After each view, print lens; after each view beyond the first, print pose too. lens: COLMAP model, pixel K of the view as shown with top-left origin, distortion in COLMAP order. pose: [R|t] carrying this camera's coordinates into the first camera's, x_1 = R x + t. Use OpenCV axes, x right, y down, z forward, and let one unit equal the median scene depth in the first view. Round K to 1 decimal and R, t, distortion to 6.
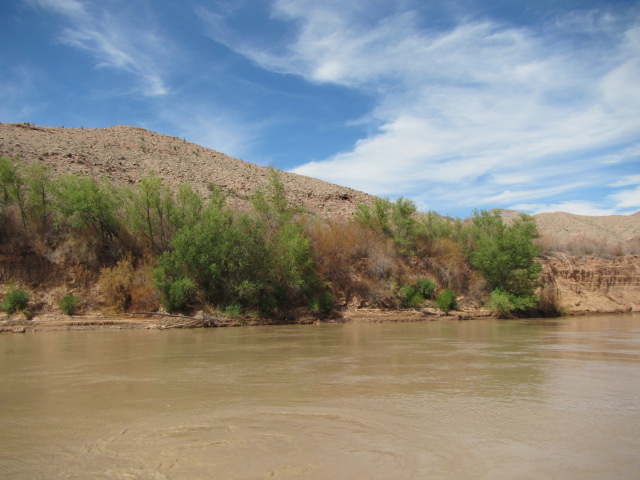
lens RADIAL K [[533.7, 0, 323.1], [0, 533.7, 200.6], [0, 0, 1]] dist [0.003382, 0.005275]
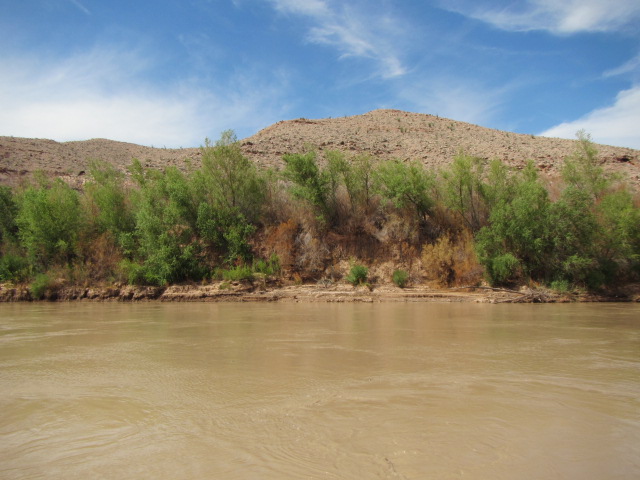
lens RADIAL K [[533.7, 0, 323.1], [0, 533.7, 200.6], [0, 0, 1]] dist [0.003382, 0.005275]
pose [[0.898928, -0.053683, -0.434795, -0.121823], [0.074376, 0.996758, 0.030702, -0.009829], [0.431737, -0.059937, 0.900006, -0.045029]]
